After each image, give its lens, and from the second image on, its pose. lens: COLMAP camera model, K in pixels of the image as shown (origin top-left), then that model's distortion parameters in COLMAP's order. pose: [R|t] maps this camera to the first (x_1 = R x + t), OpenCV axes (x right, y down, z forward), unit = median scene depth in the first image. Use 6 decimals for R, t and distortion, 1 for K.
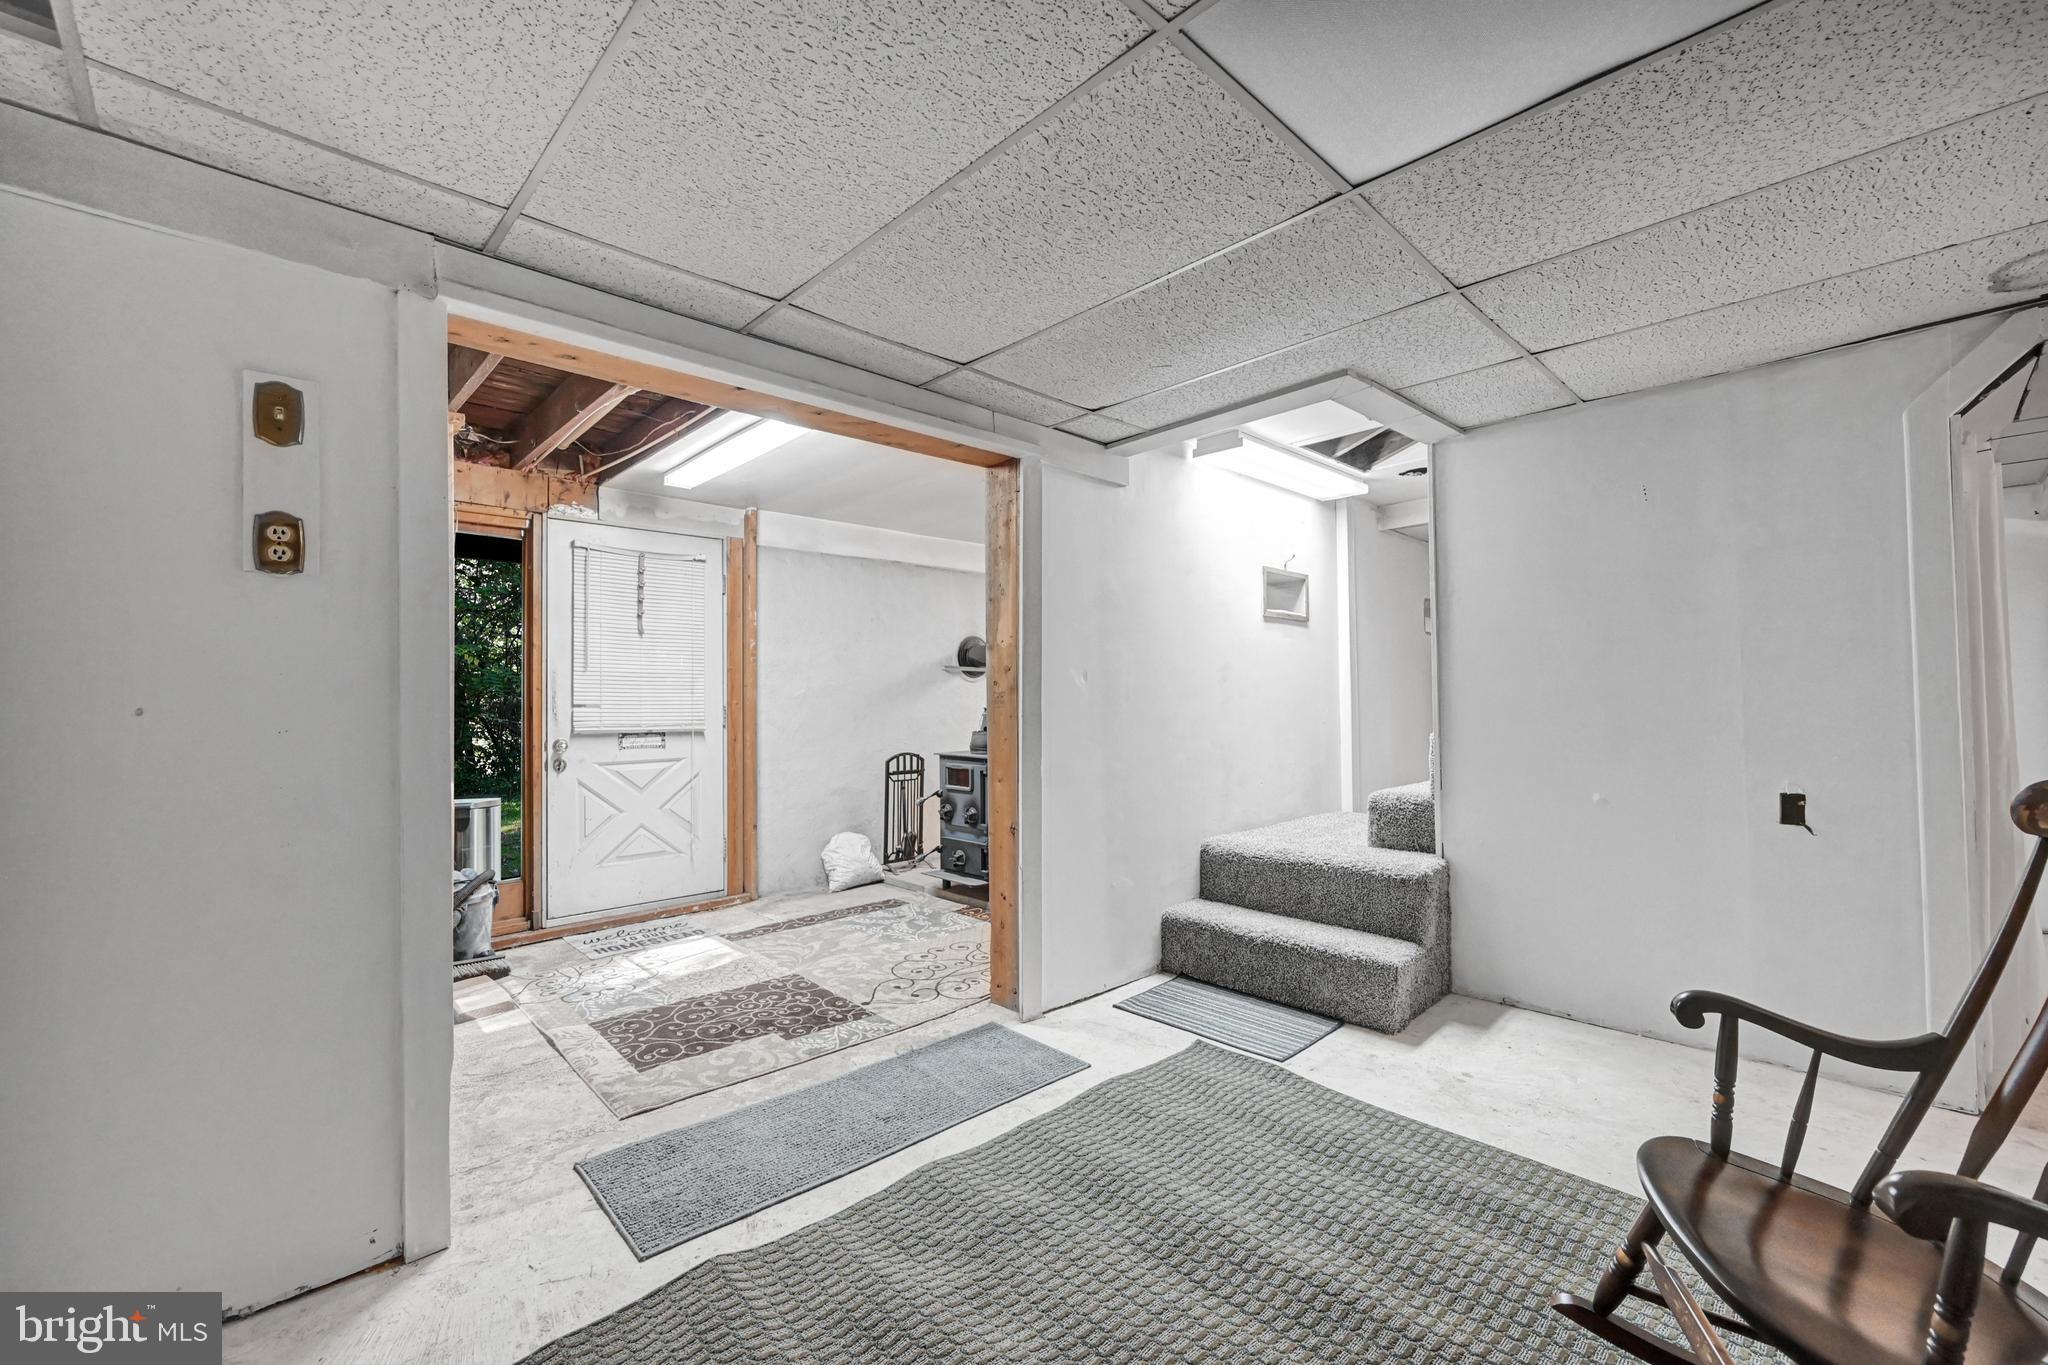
lens RADIAL K [[810.9, 0, 1024.0], [0, 810.9, 682.5], [0, 0, 1]] dist [-0.000626, -0.000410]
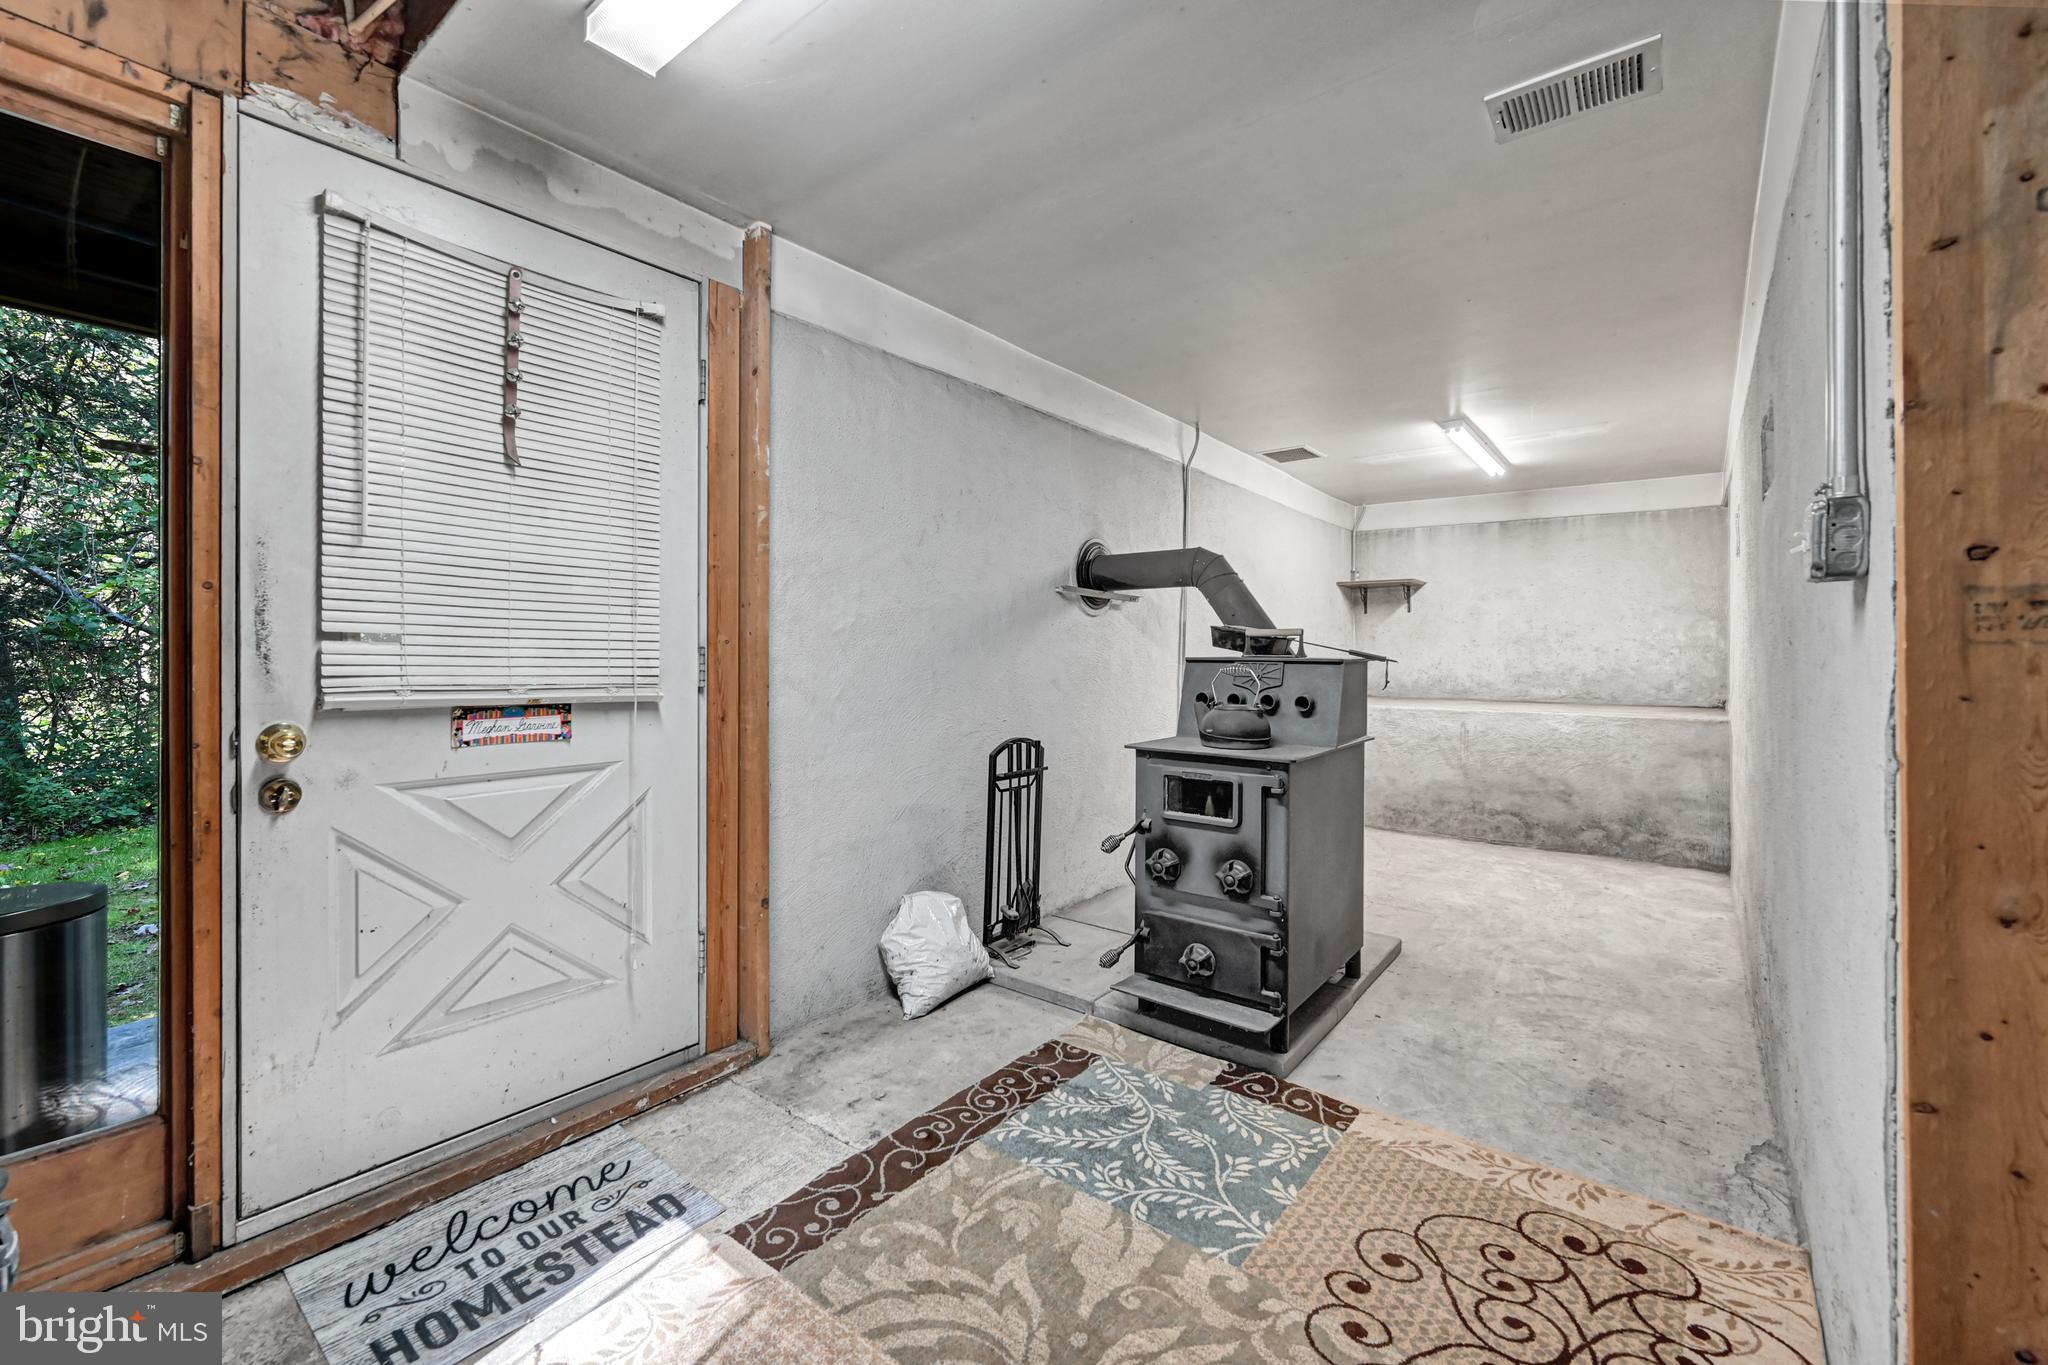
lens RADIAL K [[830.6, 0, 1022.4], [0, 830.6, 656.2], [0, 0, 1]] dist [-0.002608, -0.000368]
pose [[0.990931, 0.012996, 0.133739, -0.260945], [-0.015879, 0.999664, 0.020511, 0.023097], [-0.133428, -0.022448, 0.990804, 0.526923]]
